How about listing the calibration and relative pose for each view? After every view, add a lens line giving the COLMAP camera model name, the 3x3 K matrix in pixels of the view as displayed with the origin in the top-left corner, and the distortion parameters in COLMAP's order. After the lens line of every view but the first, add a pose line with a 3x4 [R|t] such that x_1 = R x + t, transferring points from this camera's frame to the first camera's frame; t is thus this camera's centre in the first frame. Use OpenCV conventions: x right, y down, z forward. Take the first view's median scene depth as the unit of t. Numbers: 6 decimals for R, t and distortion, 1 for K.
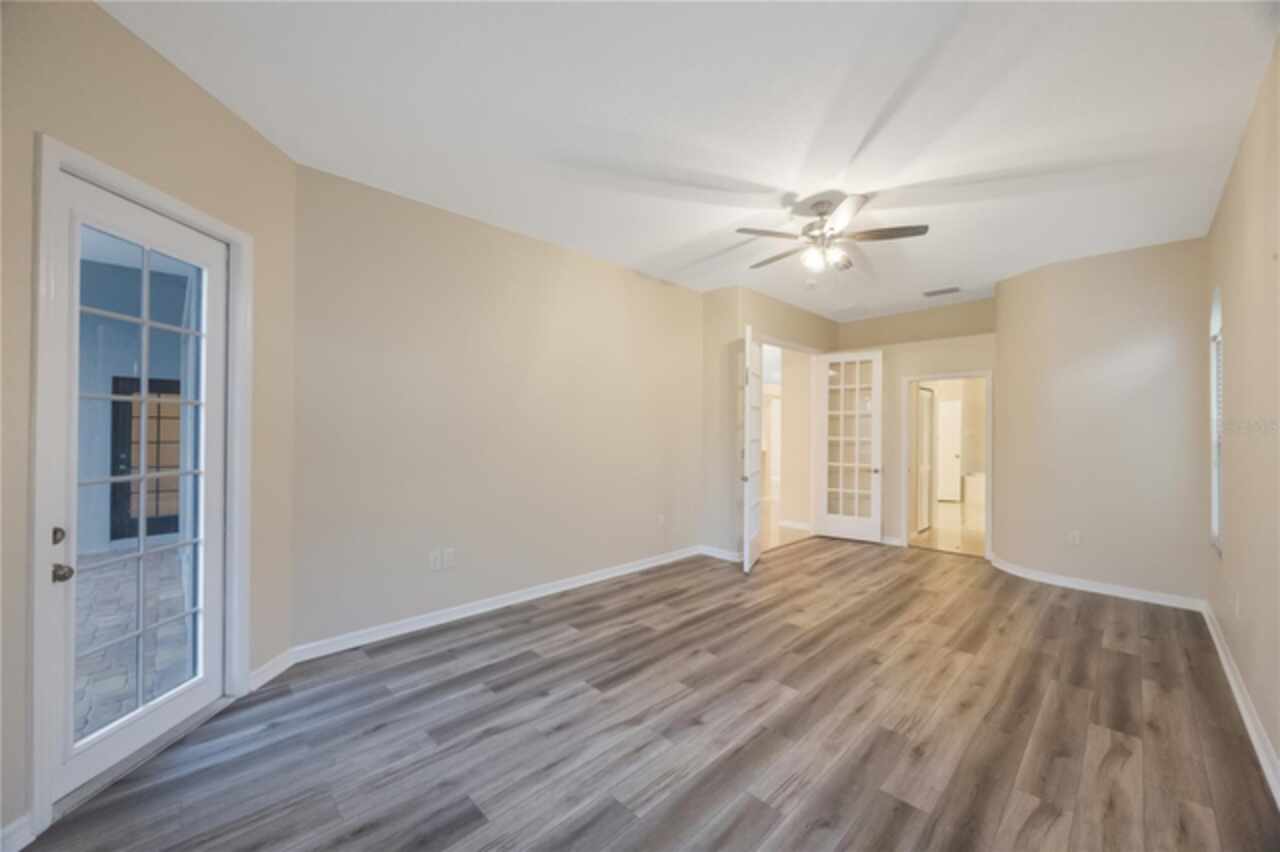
lens RADIAL K [[488.6, 0, 643.4], [0, 488.6, 428.9], [0, 0, 1]] dist [-0.003264, -0.000408]
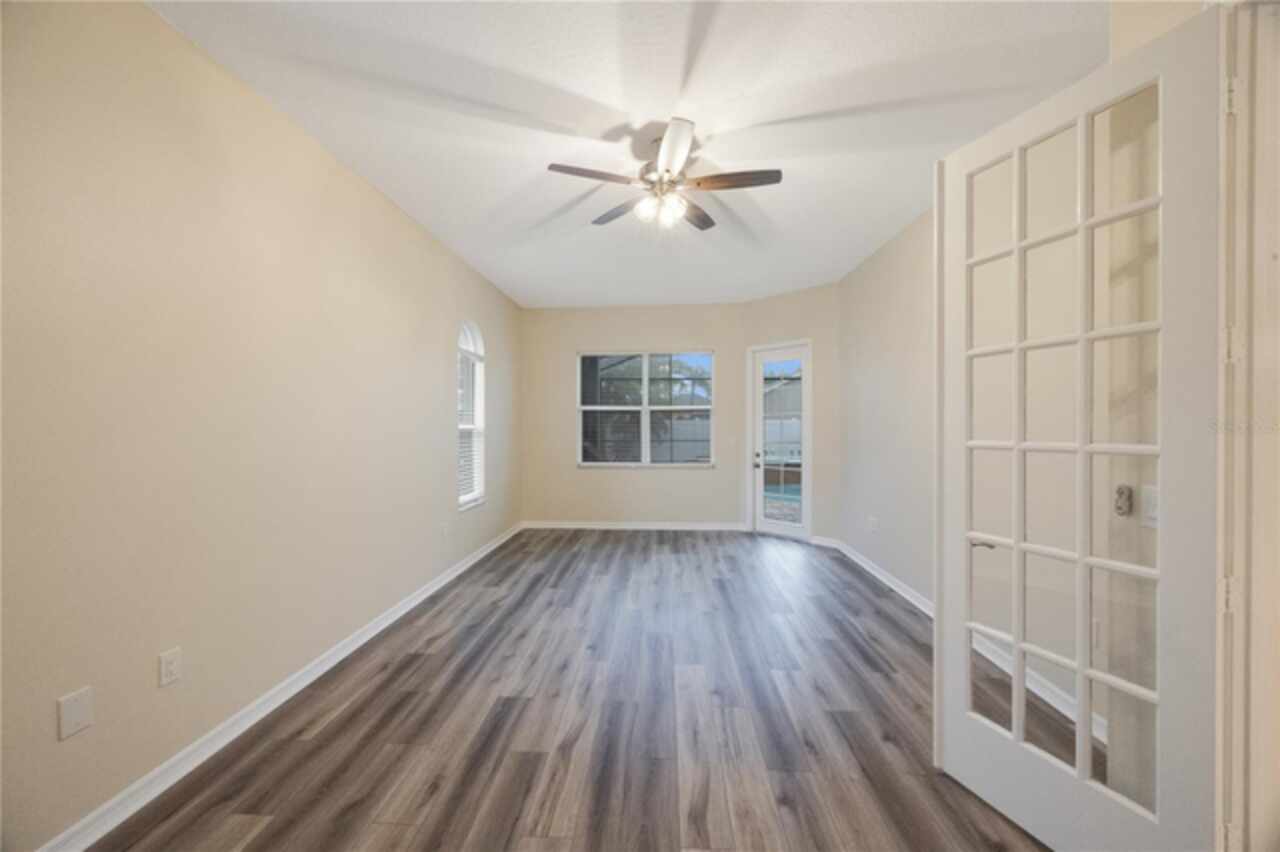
lens RADIAL K [[488.6, 0, 643.4], [0, 488.6, 428.9], [0, 0, 1]] dist [-0.003264, -0.000408]
pose [[-0.740742, 0.005646, -0.671766, 1.240448], [0.001959, 0.999979, 0.006245, 0.005707], [0.671787, 0.003310, -0.740737, 2.095251]]
